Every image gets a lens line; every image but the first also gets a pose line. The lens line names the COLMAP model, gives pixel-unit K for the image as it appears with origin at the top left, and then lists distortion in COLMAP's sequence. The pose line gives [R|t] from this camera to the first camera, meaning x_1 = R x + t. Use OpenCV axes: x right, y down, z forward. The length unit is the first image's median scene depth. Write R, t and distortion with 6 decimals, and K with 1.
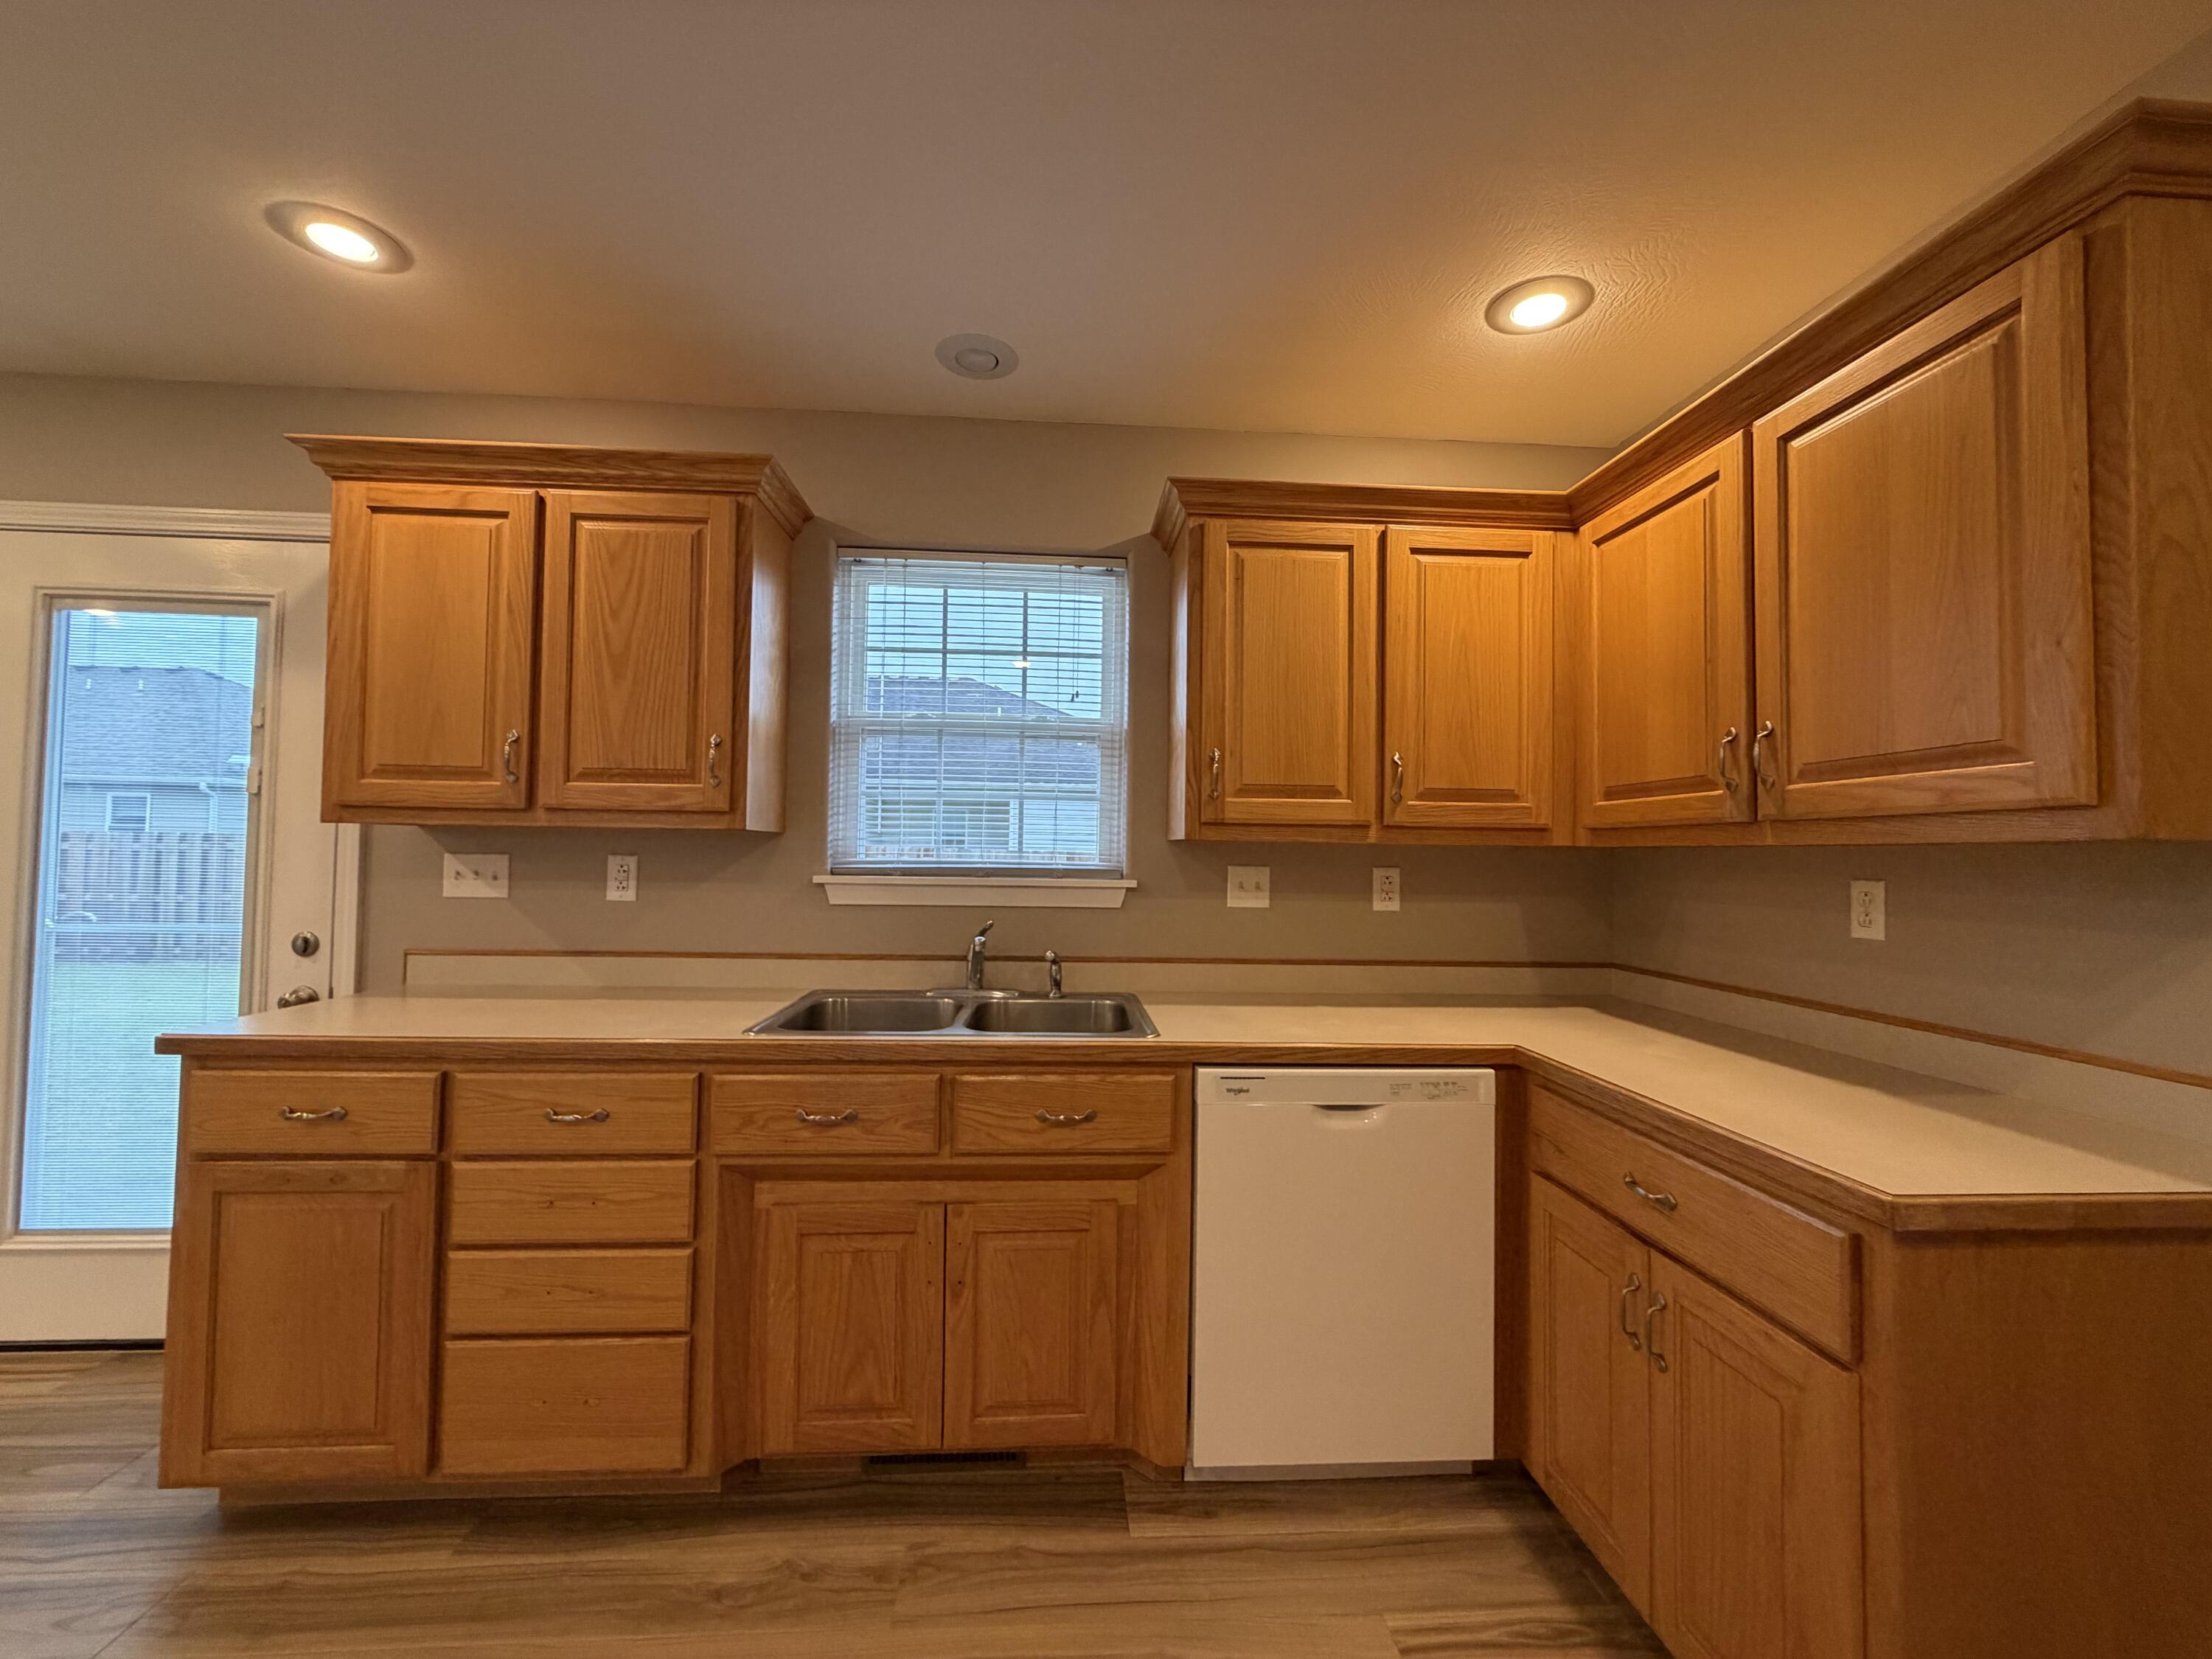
lens RADIAL K [[883.6, 0, 1103.7], [0, 883.6, 829.2], [0, 0, 1]] dist [0.000720, -0.000023]
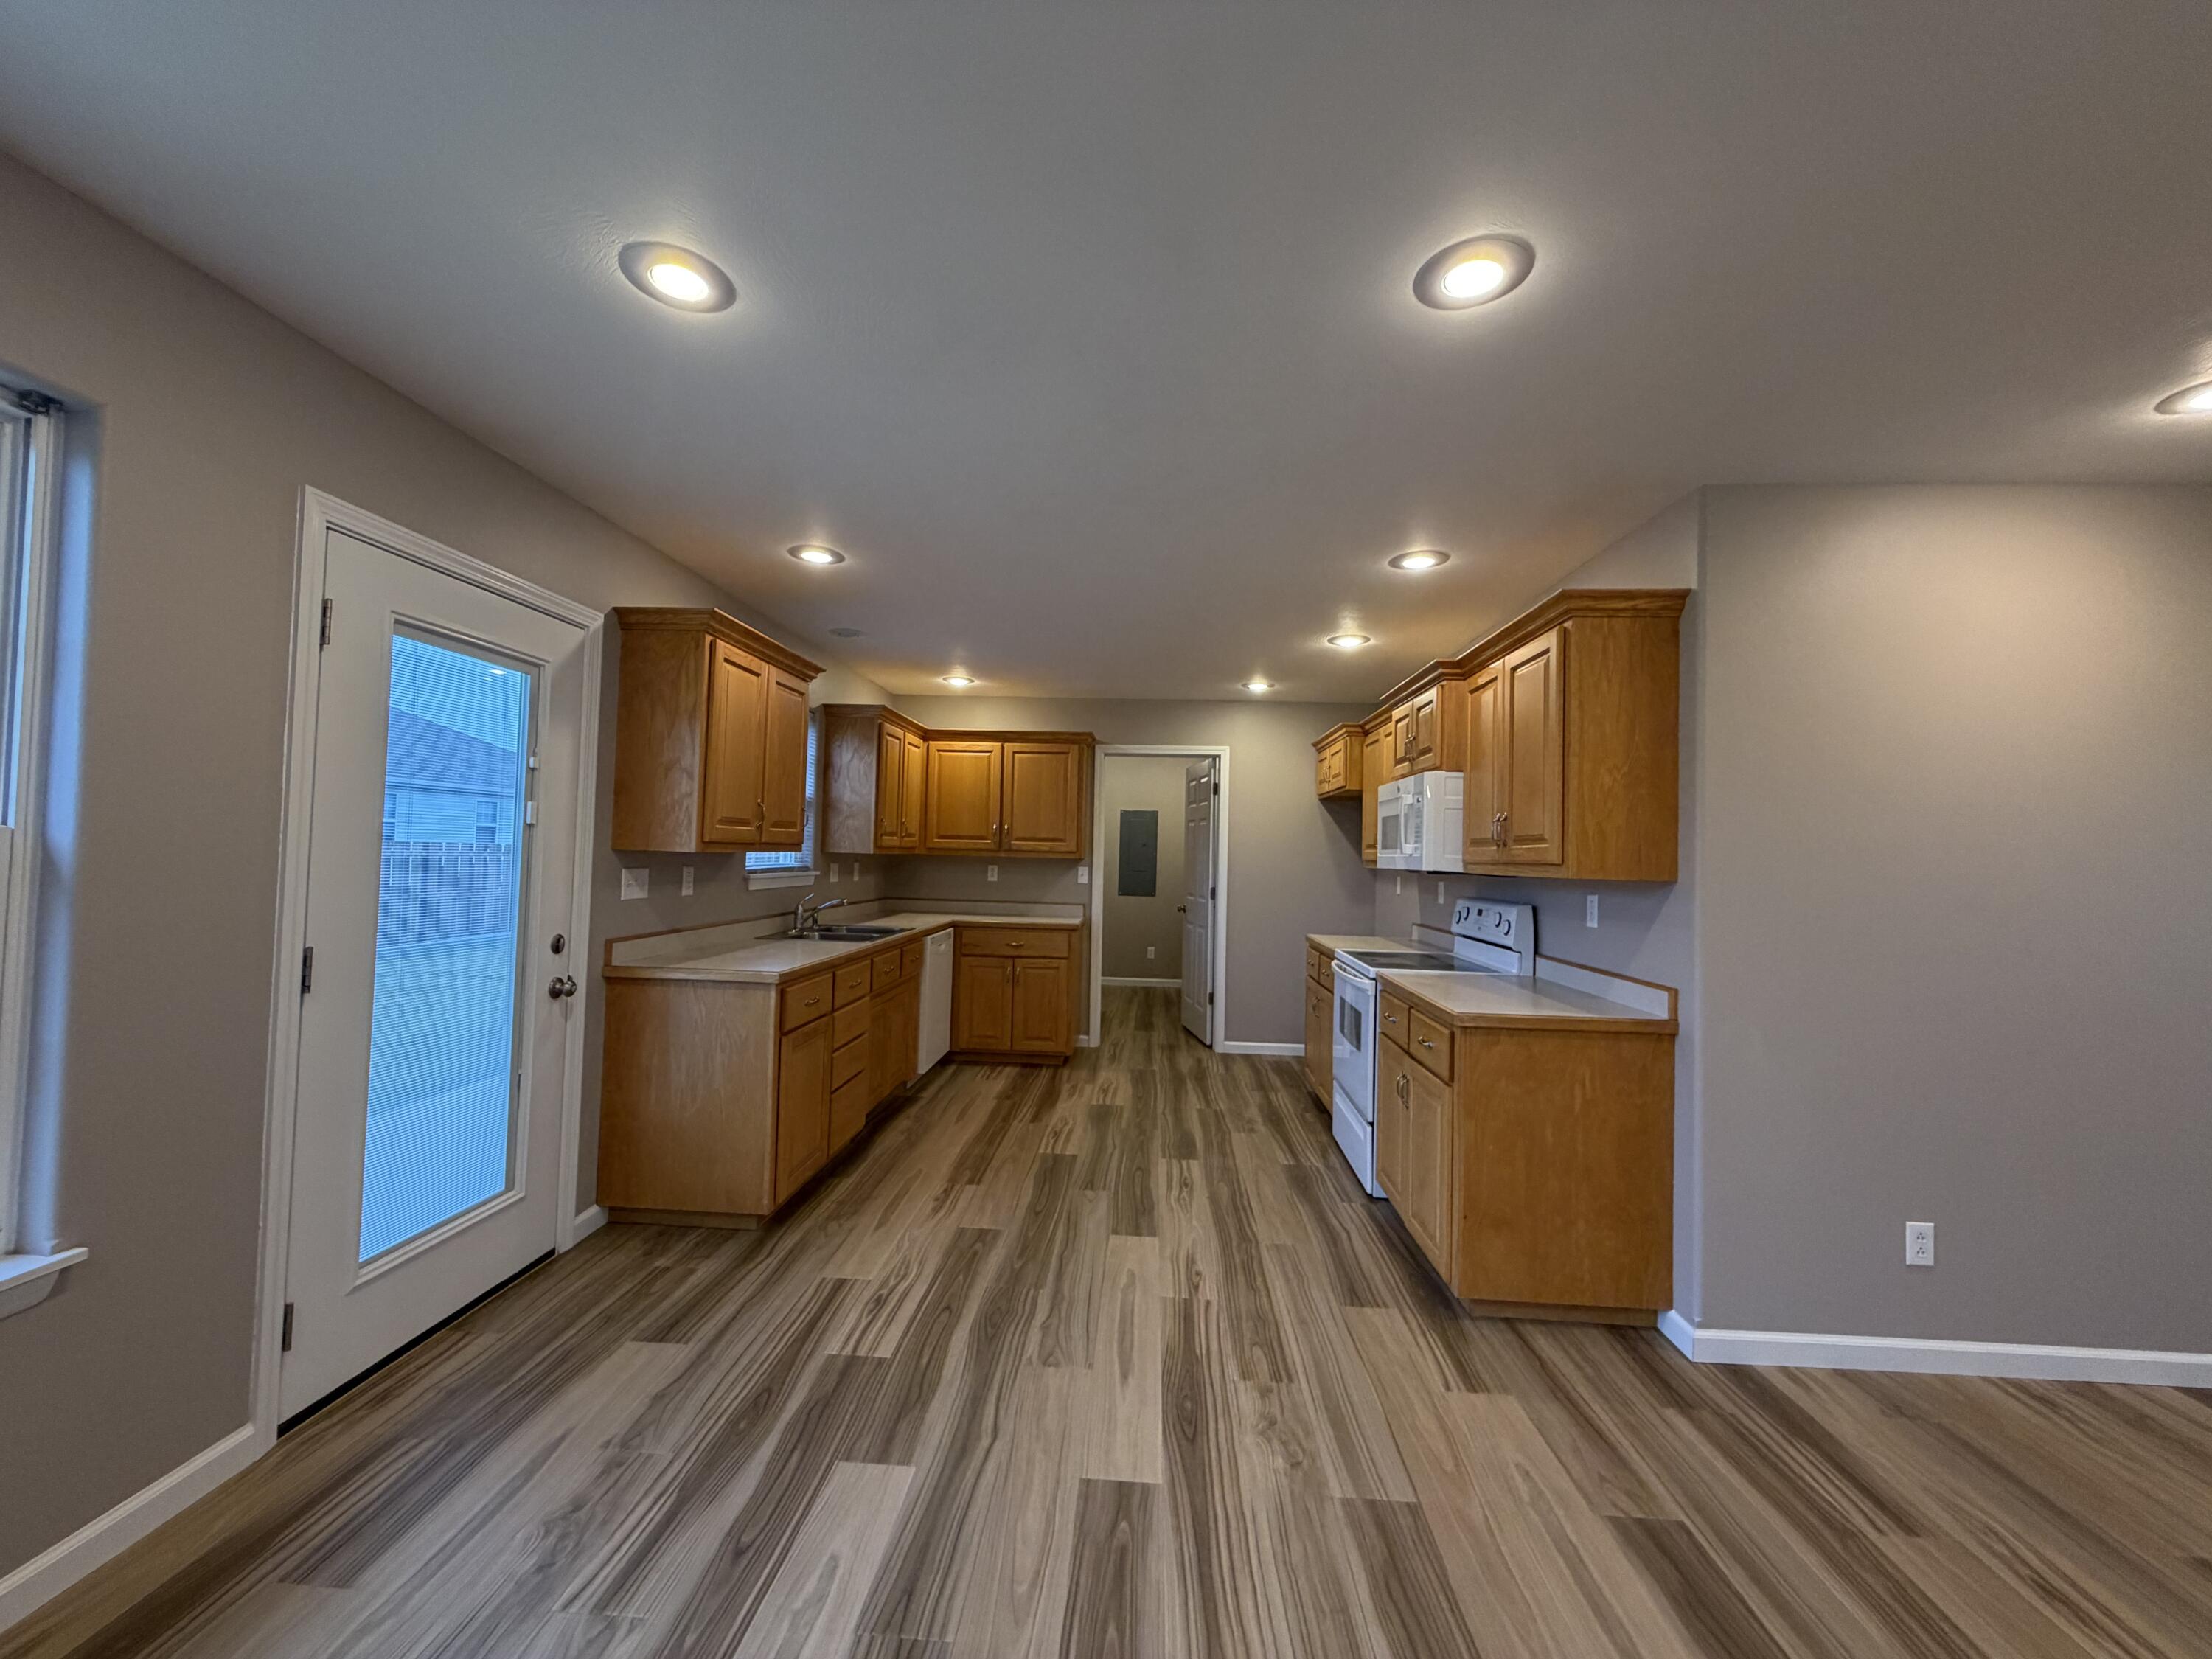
lens RADIAL K [[883.6, 0, 1103.7], [0, 883.6, 829.2], [0, 0, 1]] dist [0.000720, -0.000023]
pose [[0.122634, 0.013722, 0.992357, -2.352328], [-0.054892, 0.998468, -0.007023, -0.077091], [-0.990933, -0.053611, 0.123199, 0.092135]]
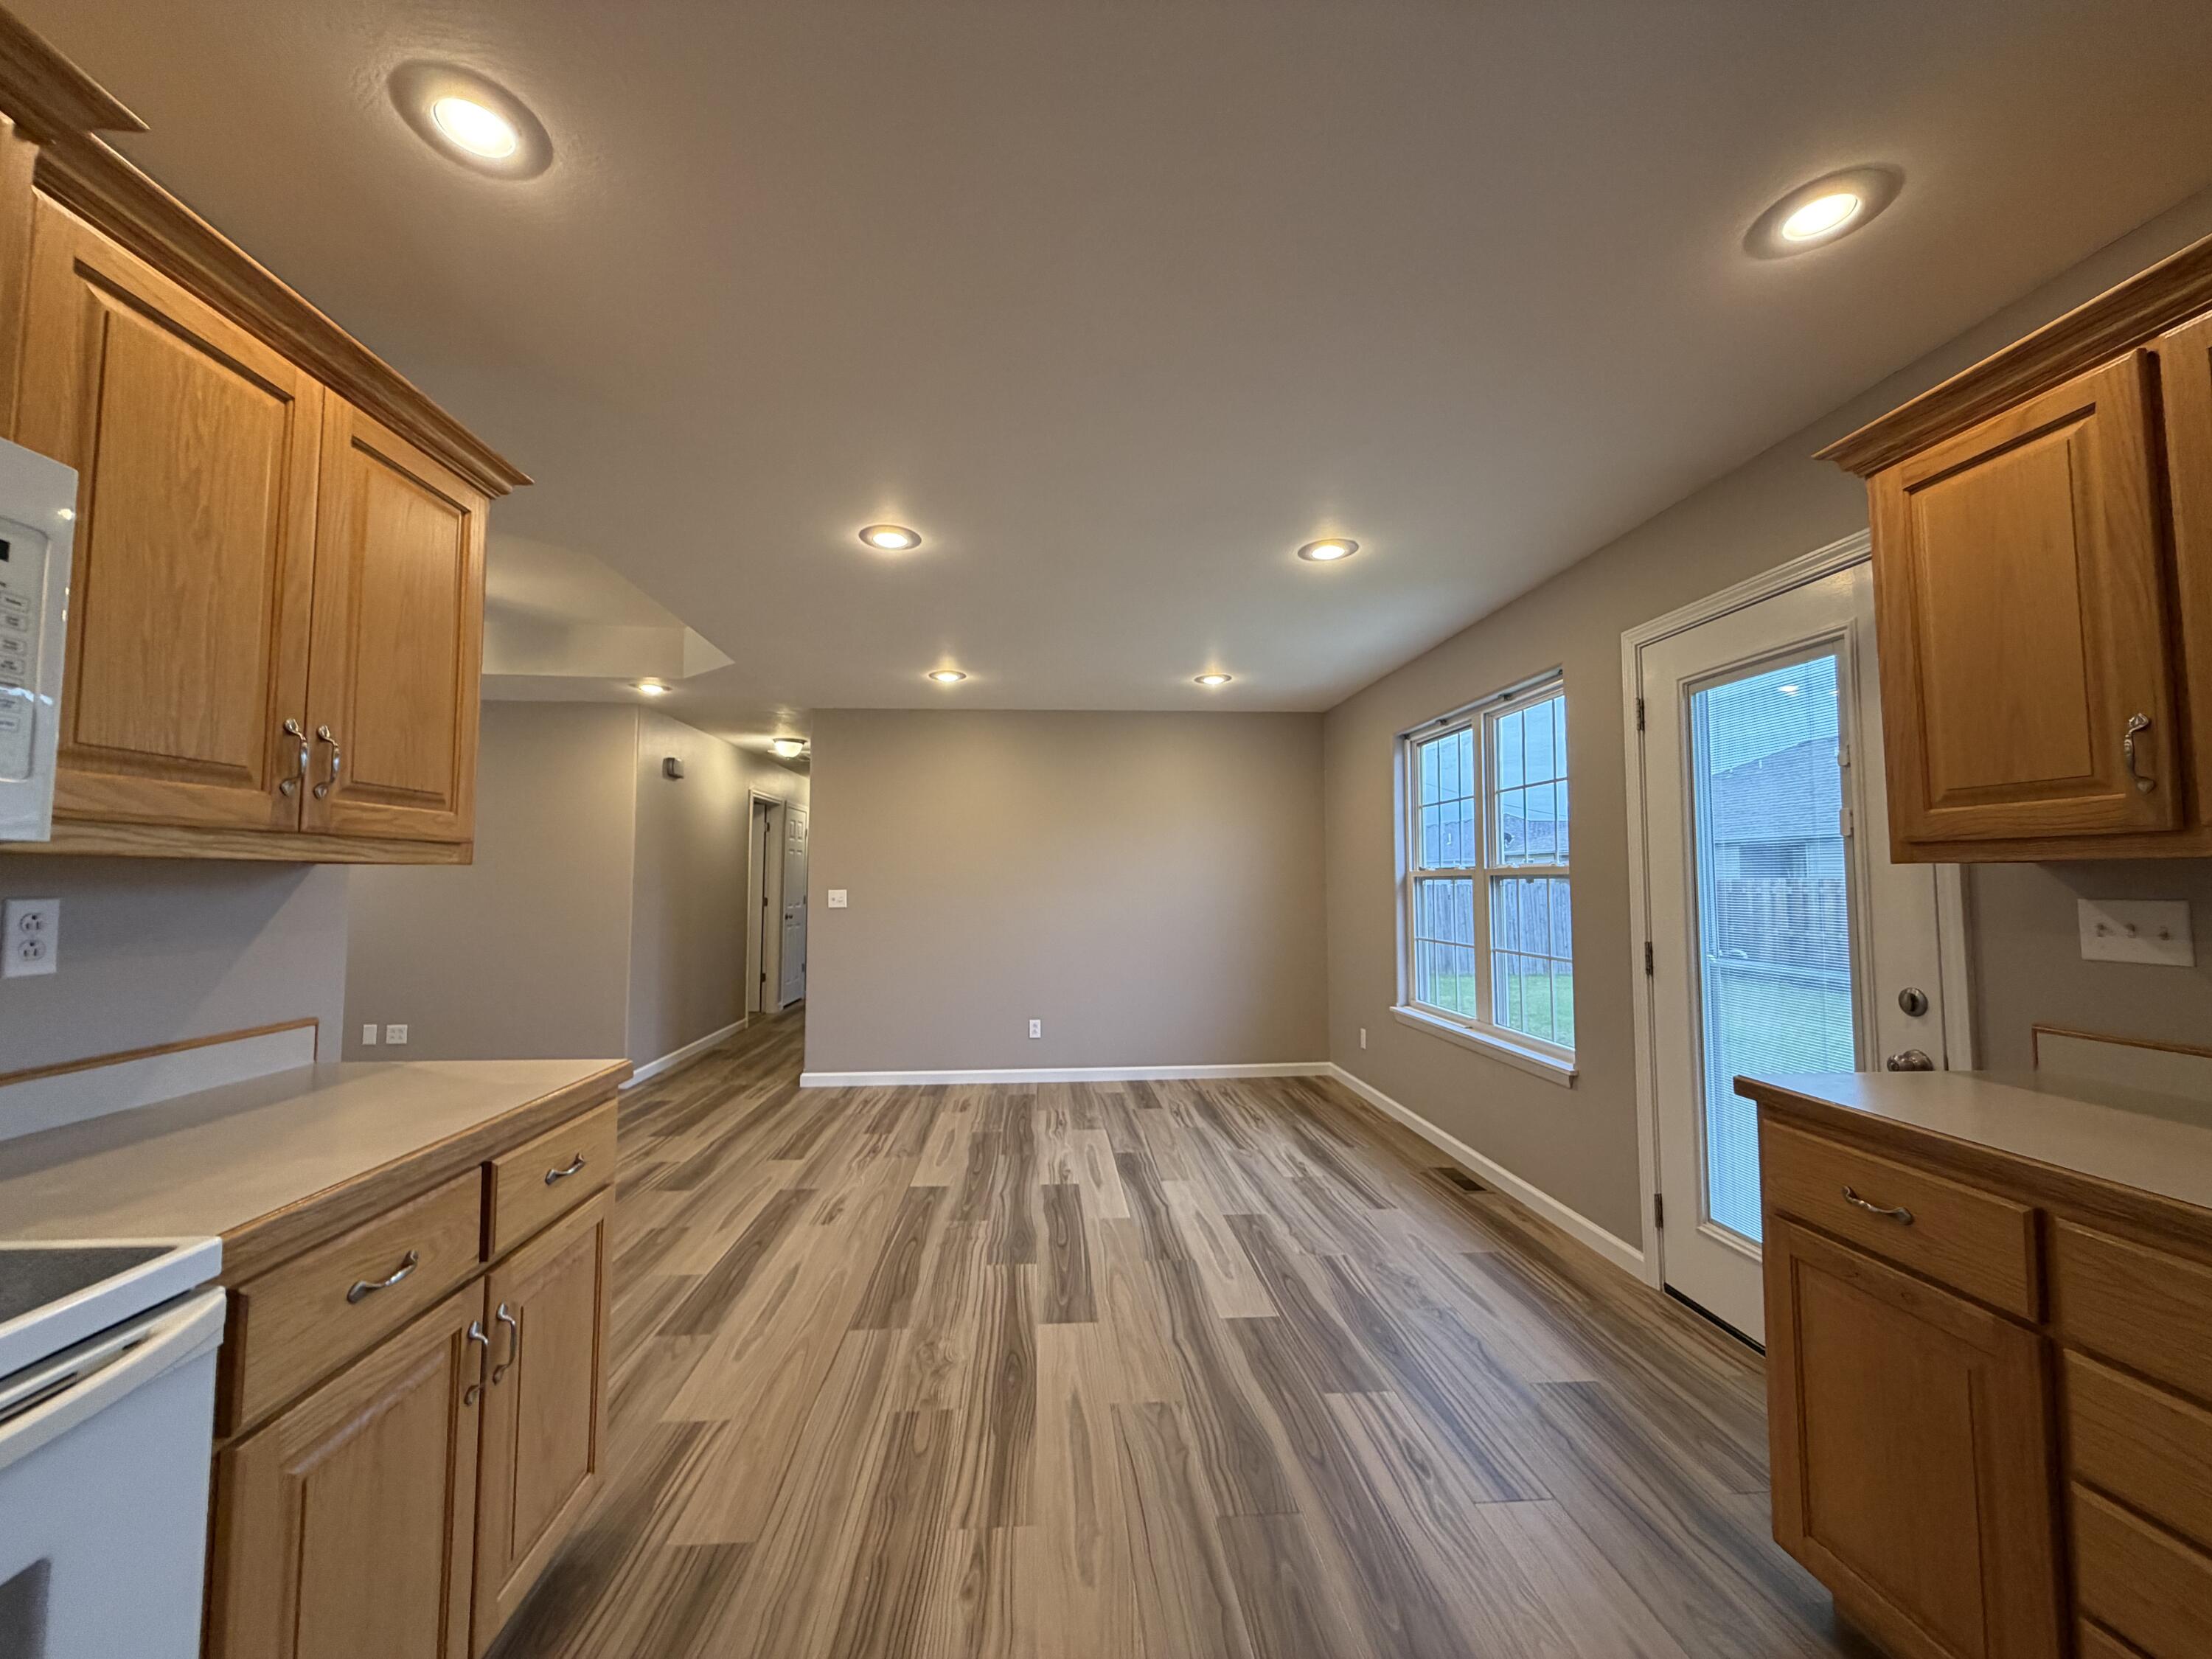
lens RADIAL K [[883.6, 0, 1103.7], [0, 883.6, 829.2], [0, 0, 1]] dist [0.000720, -0.000023]
pose [[0.009004, -0.078131, -0.996902, -0.018670], [0.028982, 0.996544, -0.077841, 0.003587], [0.999539, -0.028192, 0.011238, 0.212751]]
